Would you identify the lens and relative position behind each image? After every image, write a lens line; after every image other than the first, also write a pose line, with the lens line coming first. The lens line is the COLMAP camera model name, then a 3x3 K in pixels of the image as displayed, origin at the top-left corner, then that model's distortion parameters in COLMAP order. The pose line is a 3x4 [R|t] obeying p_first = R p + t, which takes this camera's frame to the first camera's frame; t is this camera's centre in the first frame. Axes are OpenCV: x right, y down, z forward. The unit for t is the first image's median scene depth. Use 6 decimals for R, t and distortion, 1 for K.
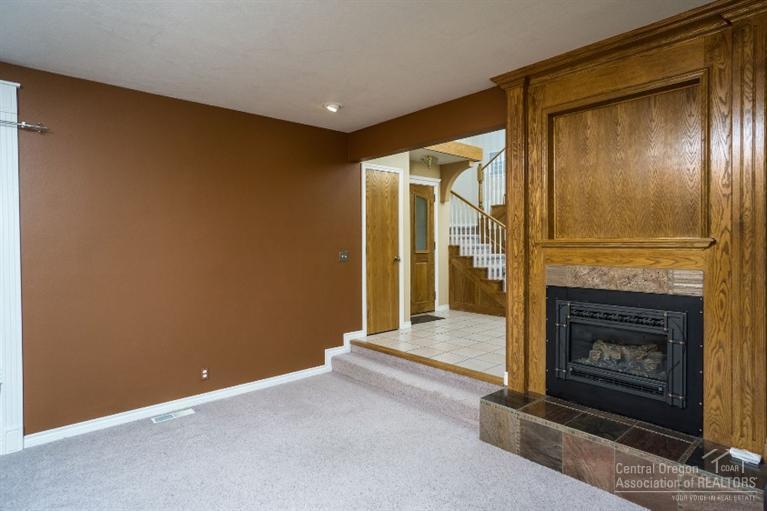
lens RADIAL K [[439.0, 0, 384.9], [0, 439.0, 247.3], [0, 0, 1]] dist [0.002274, 0.000295]
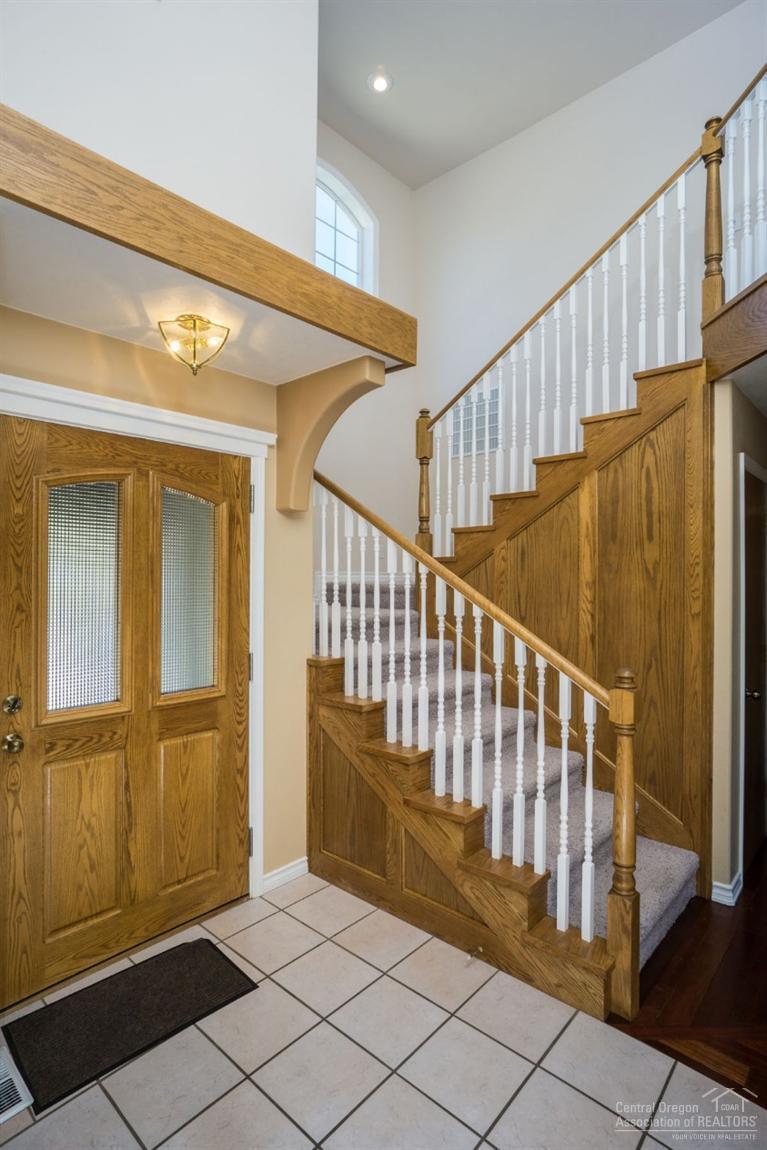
lens RADIAL K [[598.1, 0, 381.6], [0, 598.1, 575.2], [0, 0, 1]] dist [-0.003424, -0.000049]
pose [[0.995387, 0.012150, 0.095171, 0.165285], [-0.011146, 0.999876, -0.011082, -0.061456], [-0.095294, 0.009970, 0.995399, 0.626617]]
